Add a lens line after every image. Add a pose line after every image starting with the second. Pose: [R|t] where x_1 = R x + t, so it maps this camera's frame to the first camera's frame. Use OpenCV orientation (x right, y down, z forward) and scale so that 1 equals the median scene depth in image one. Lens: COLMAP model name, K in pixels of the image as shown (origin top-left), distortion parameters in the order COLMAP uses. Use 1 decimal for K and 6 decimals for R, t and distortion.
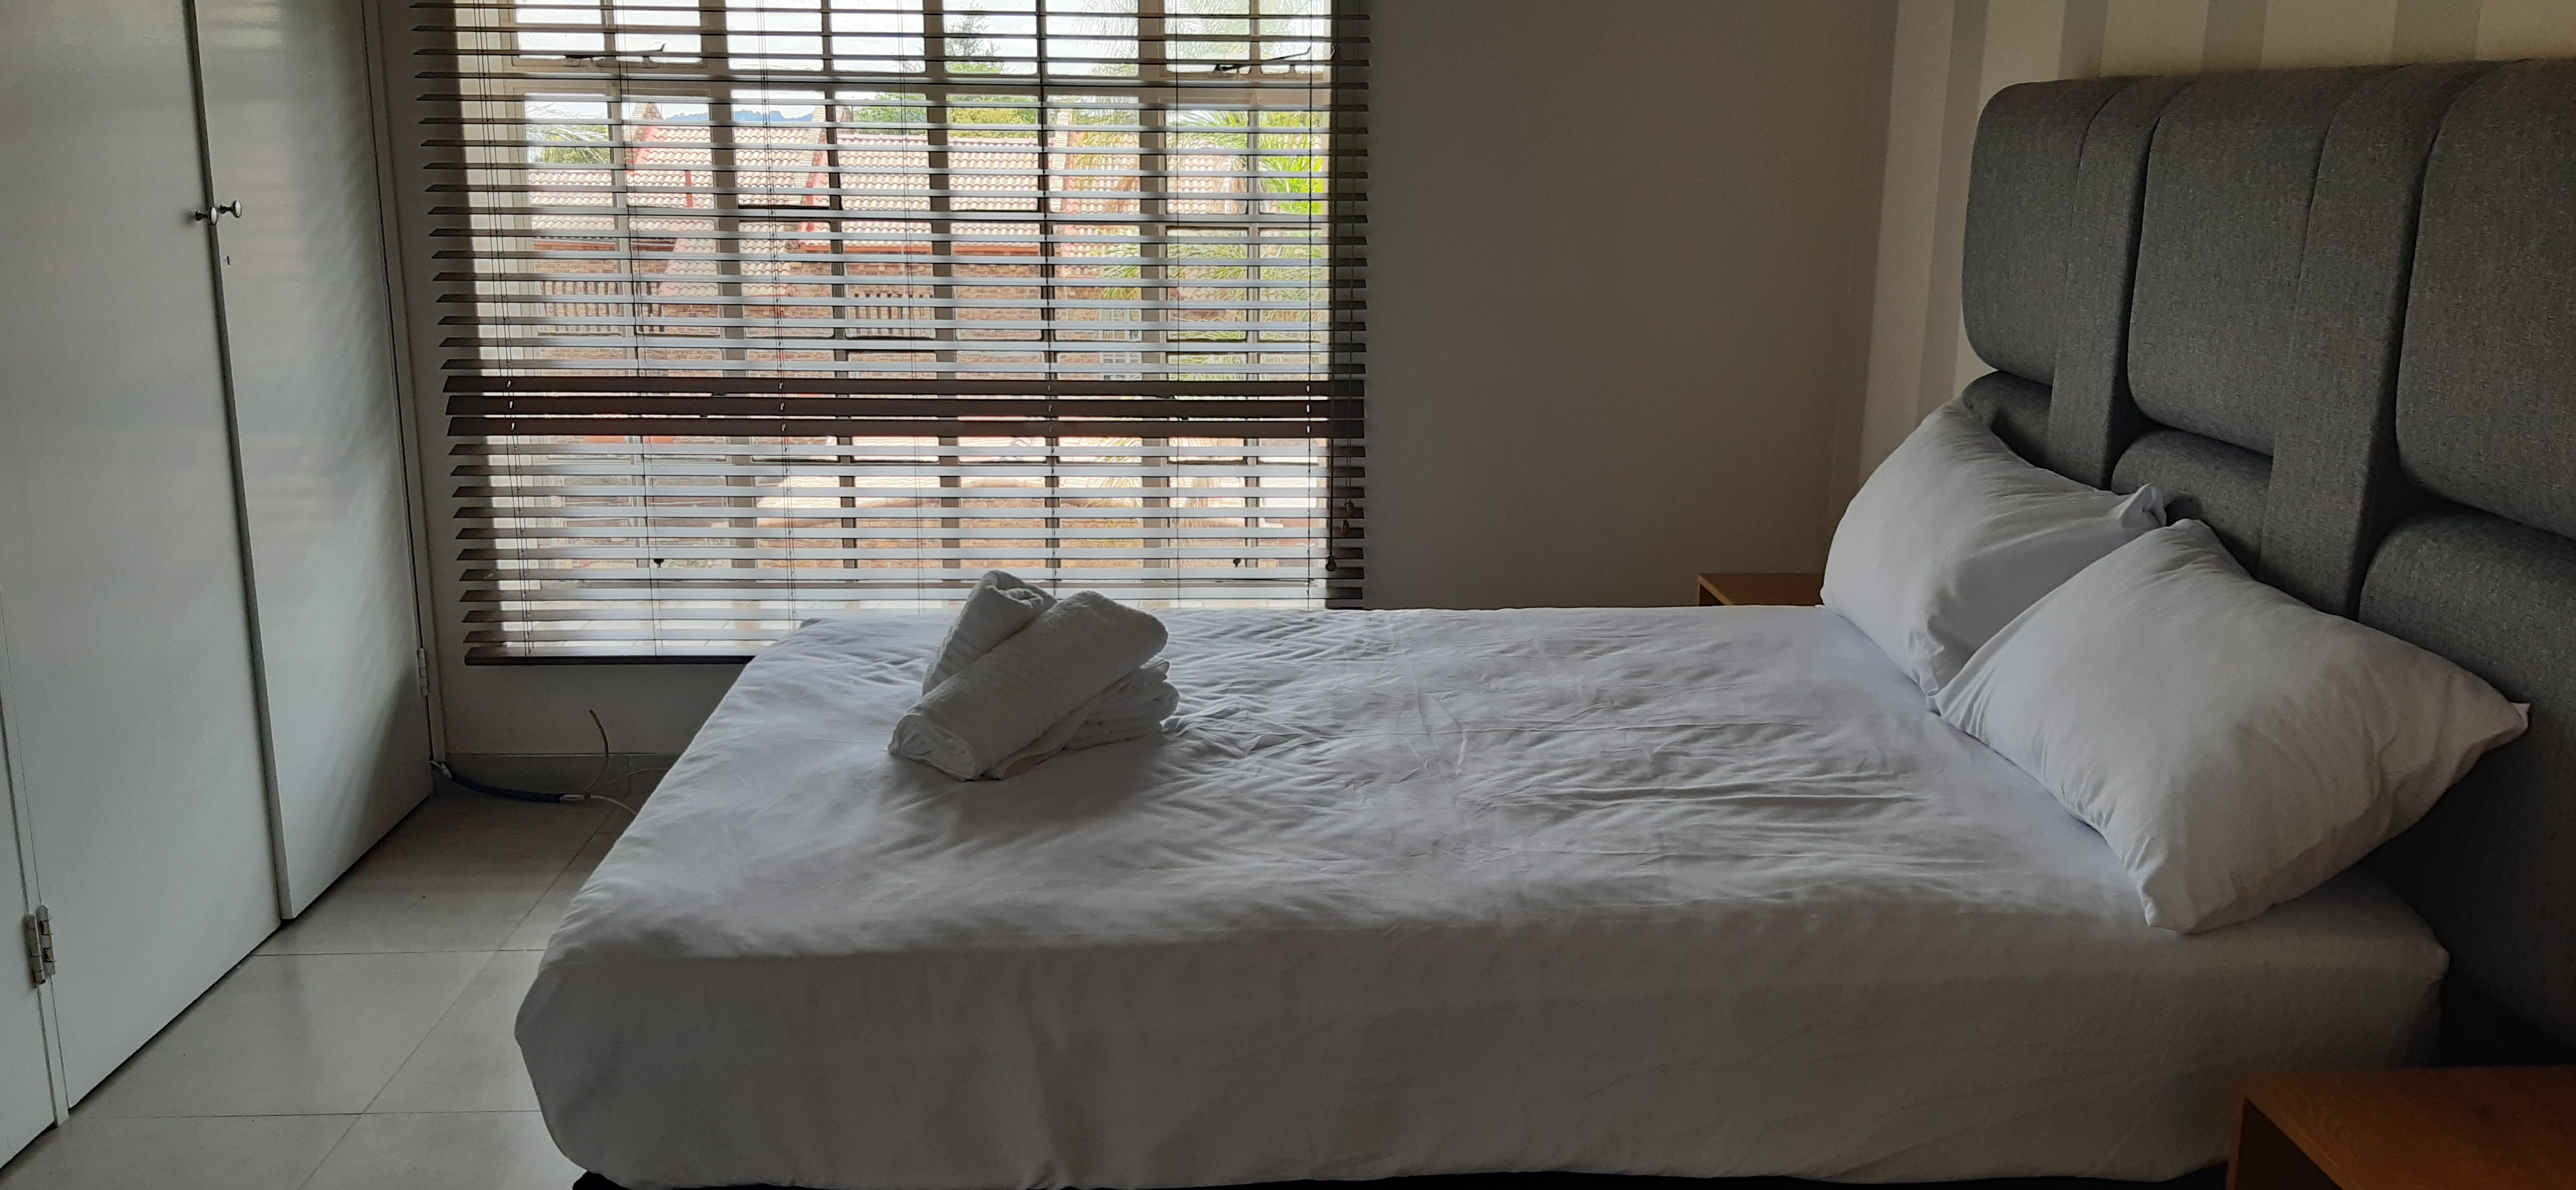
lens RADIAL K [[1993.5, 0, 1315.5], [0, 1993.5, 602.7], [0, 0, 1]] dist [0.082729, -0.150144]
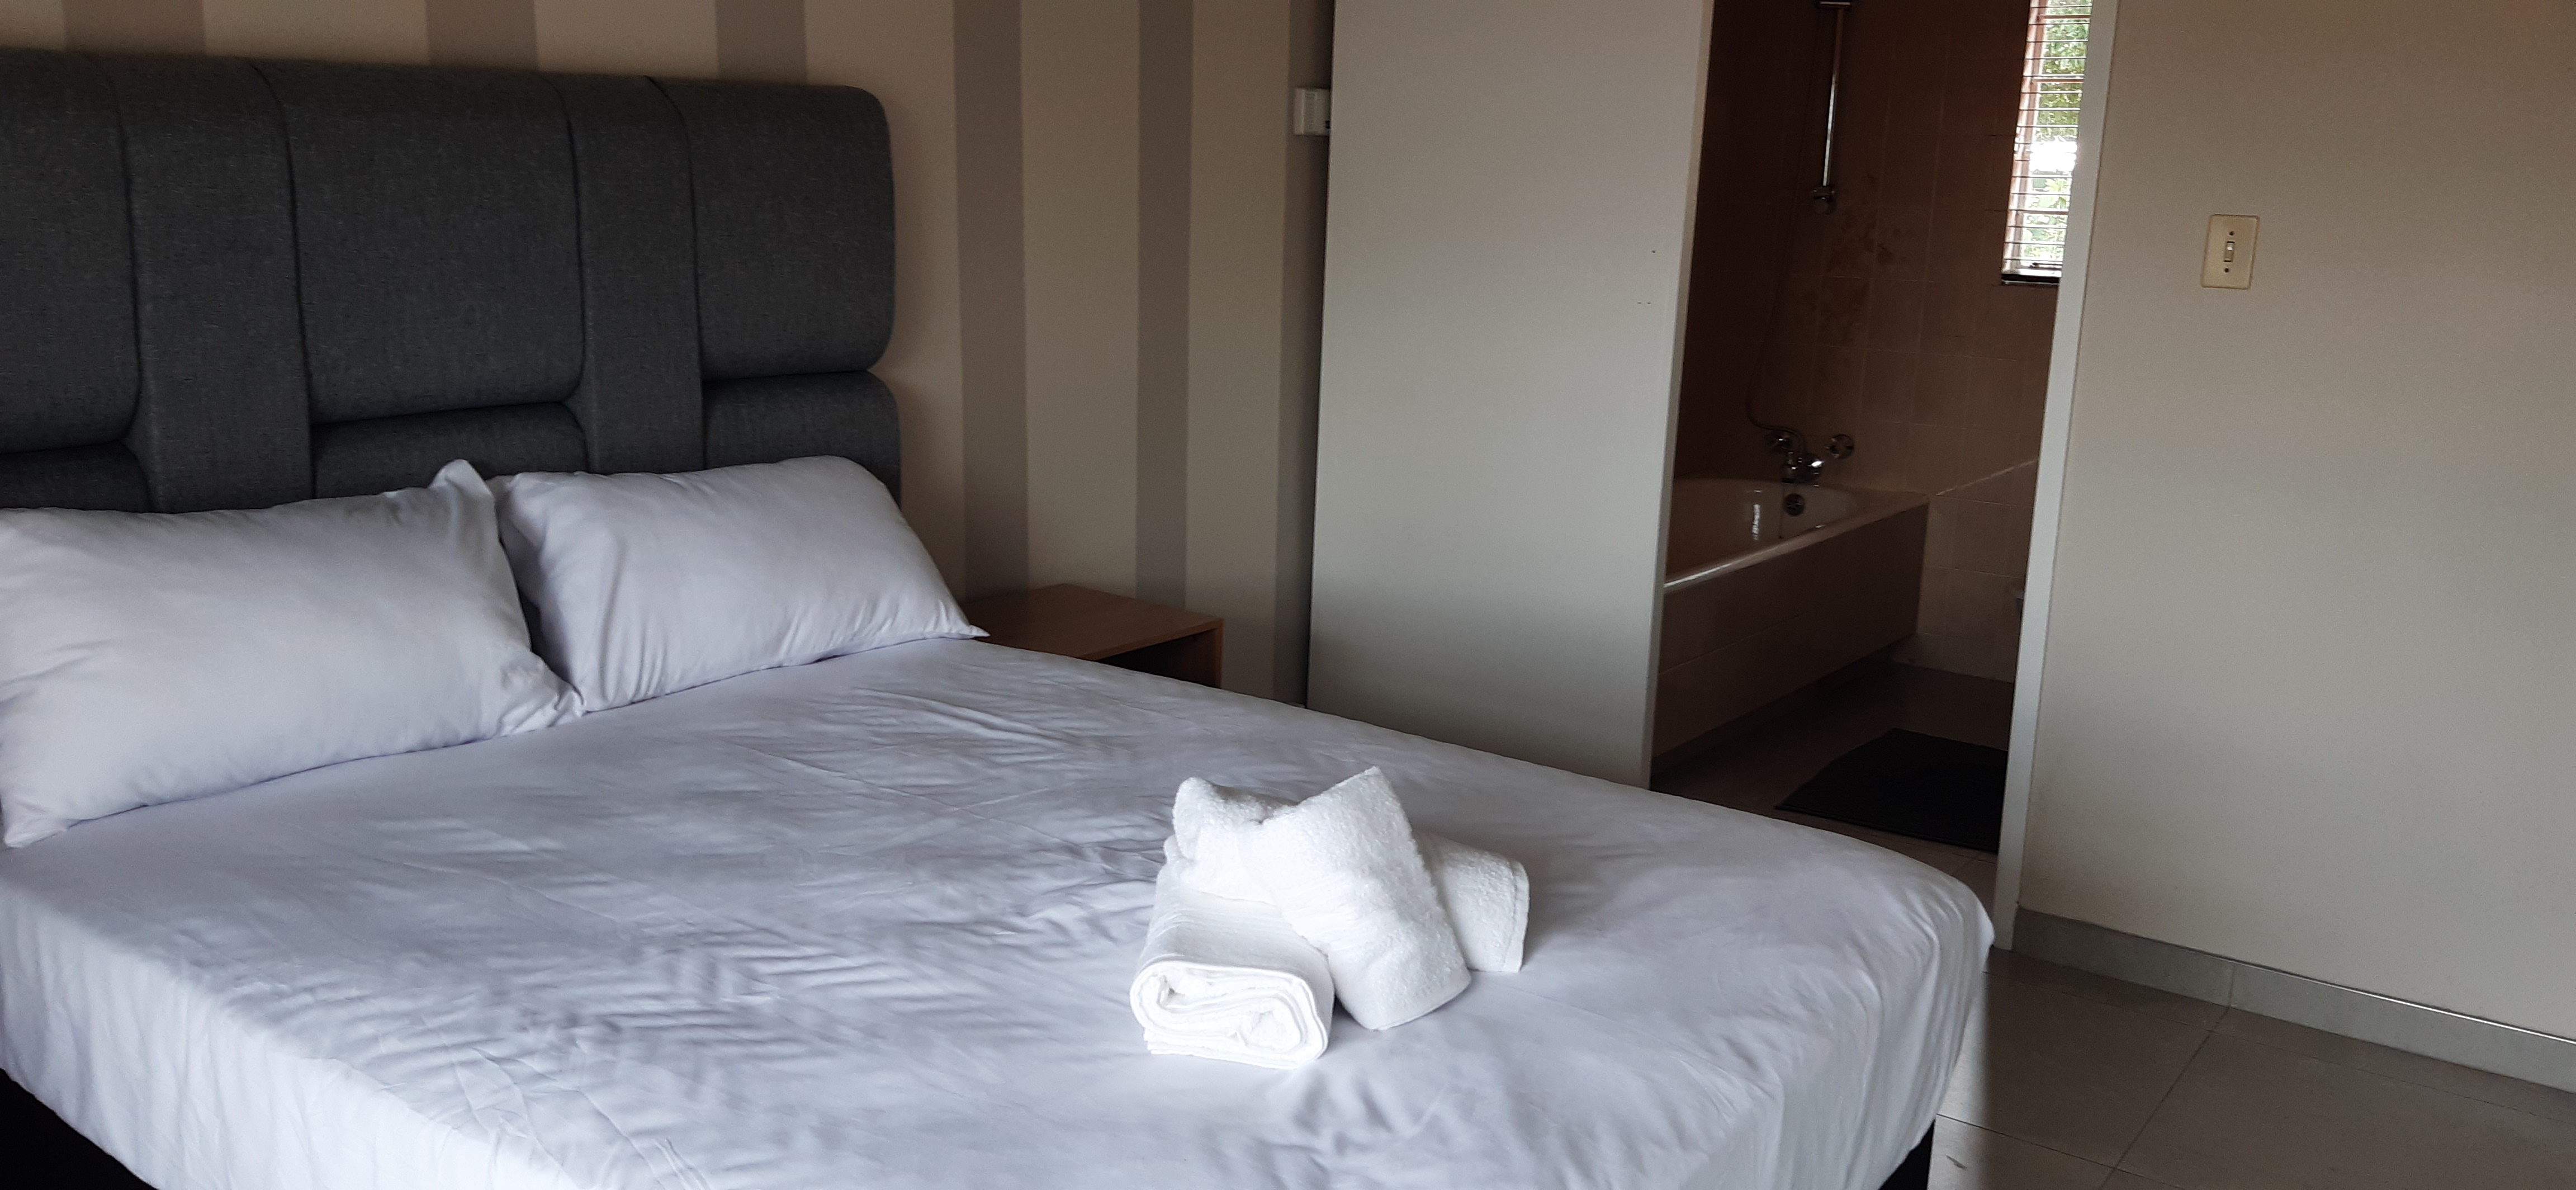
lens RADIAL K [[1993.5, 0, 1281.5], [0, 1993.5, 596.5], [0, 0, 1]] dist [0.082729, -0.150144]
pose [[-0.763735, -0.170681, 0.622557, -0.600979], [0.116236, 0.912288, 0.392709, -0.372443], [-0.634979, 0.372289, -0.676907, 1.530943]]
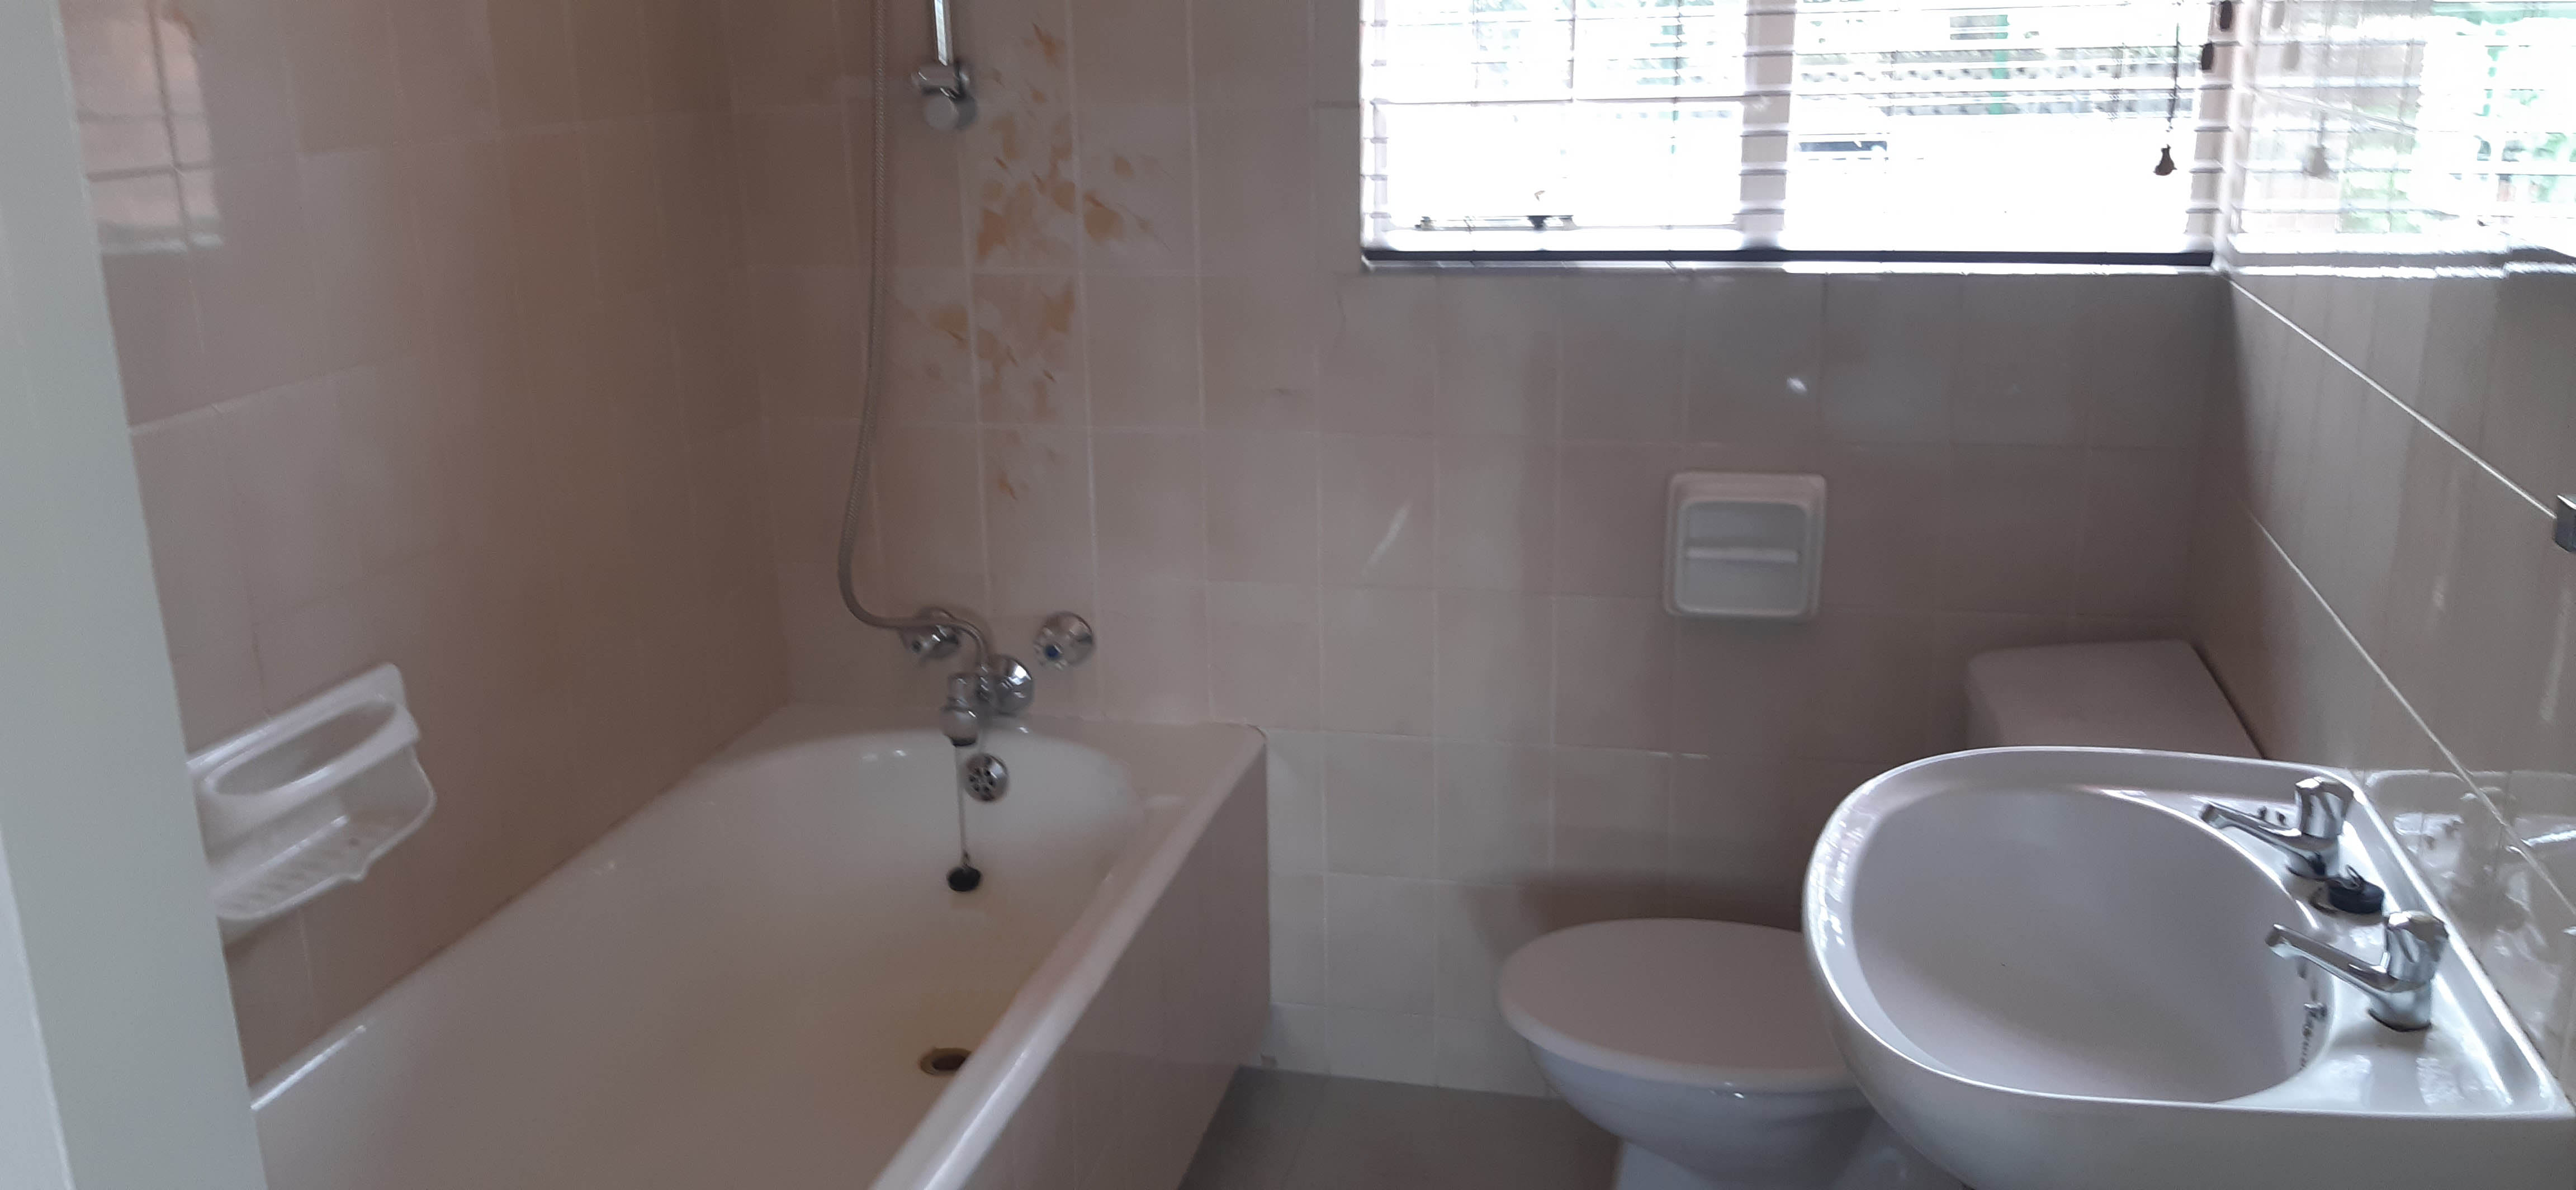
lens RADIAL K [[1993.5, 0, 1300.9], [0, 1993.5, 605.3], [0, 0, 1]] dist [0.082729, -0.150144]
pose [[-0.955349, -0.081393, 0.284047, -0.397315], [0.071656, 0.868797, 0.489957, -0.261974], [-0.286658, 0.488434, -0.824172, 1.088536]]
